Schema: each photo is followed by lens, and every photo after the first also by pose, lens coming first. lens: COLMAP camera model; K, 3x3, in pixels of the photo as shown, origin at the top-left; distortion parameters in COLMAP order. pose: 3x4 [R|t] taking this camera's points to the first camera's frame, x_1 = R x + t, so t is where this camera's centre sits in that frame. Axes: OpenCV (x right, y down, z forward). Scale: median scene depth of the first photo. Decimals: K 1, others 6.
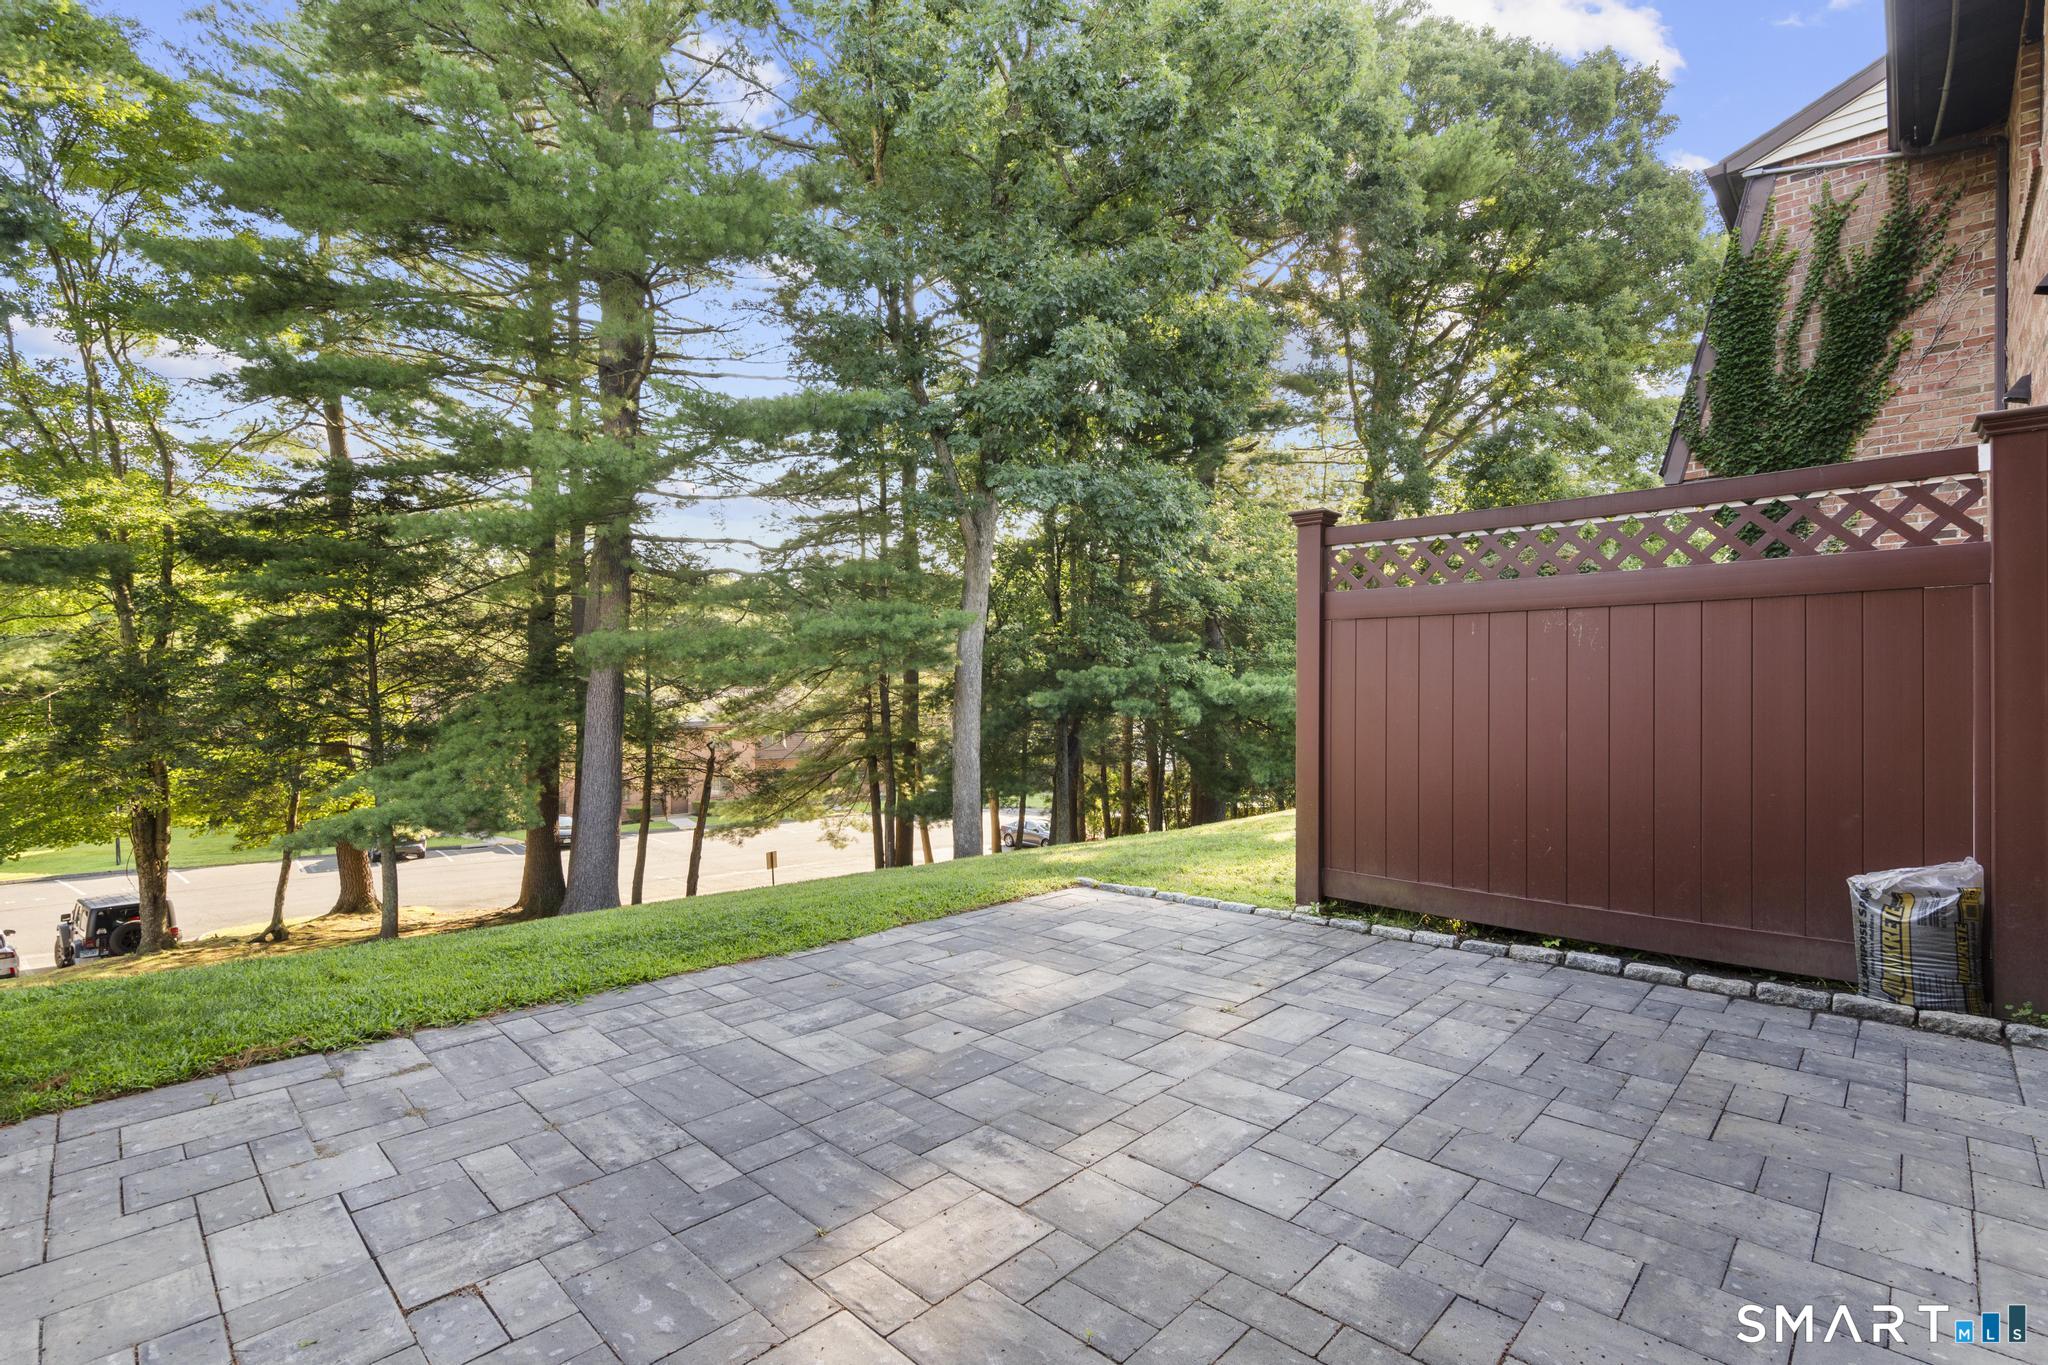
lens RADIAL K [[928.0, 0, 1008.7], [0, 928.0, 686.9], [0, 0, 1]] dist [0.003062, 0.000453]
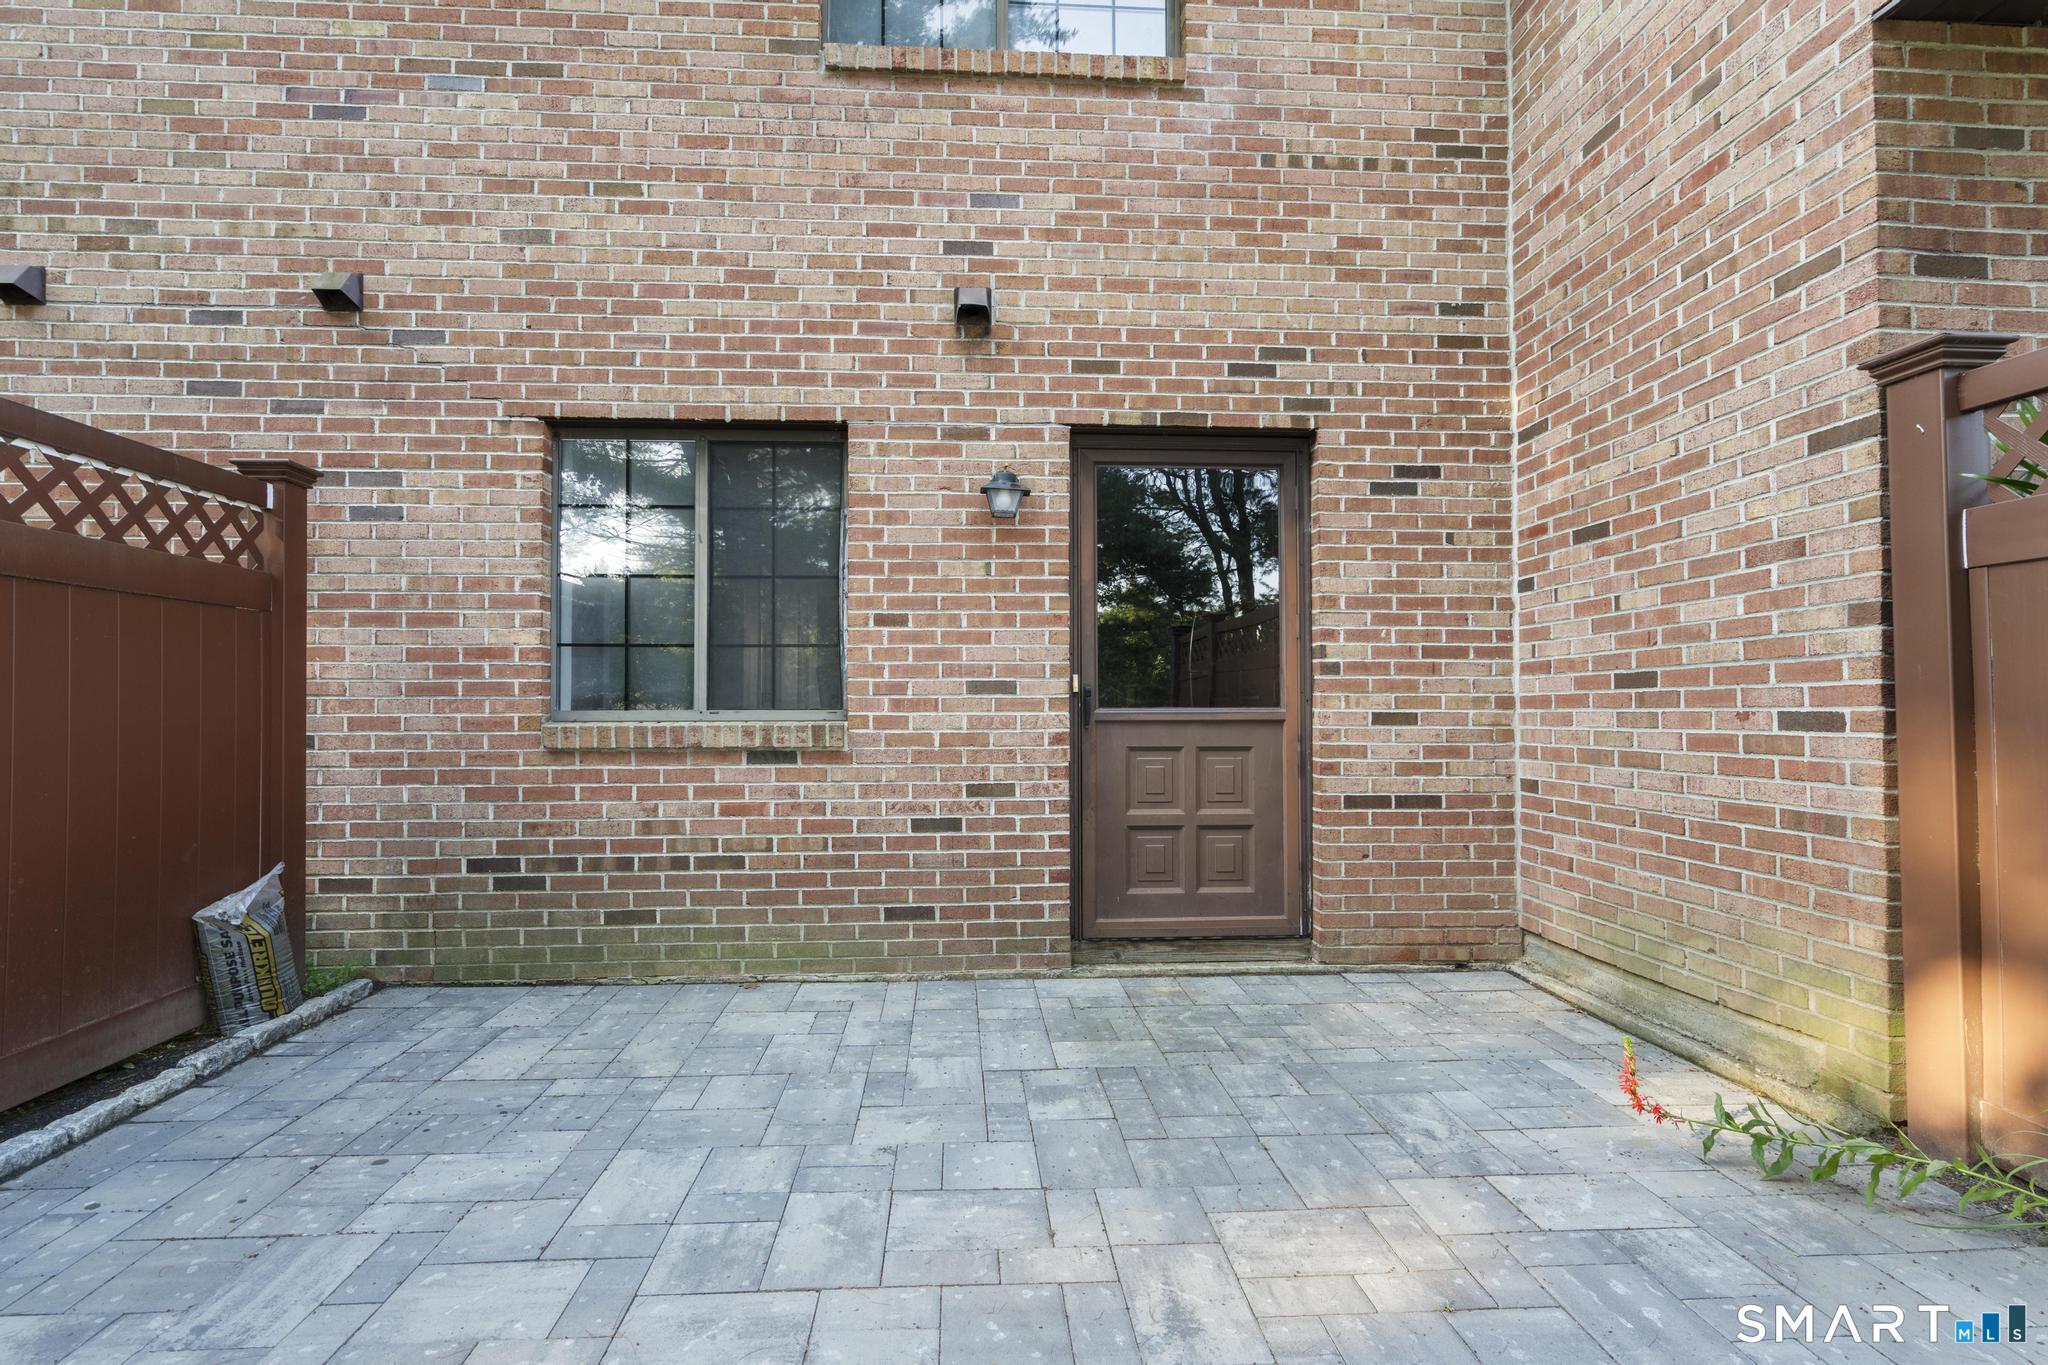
lens RADIAL K [[928.0, 0, 1006.3], [0, 928.0, 687.5], [0, 0, 1]] dist [0.003062, 0.000453]
pose [[-0.737691, 0.021550, 0.674794, -0.331308], [0.003051, 0.999587, -0.028587, 0.015663], [-0.675131, -0.019030, -0.737452, 1.286927]]
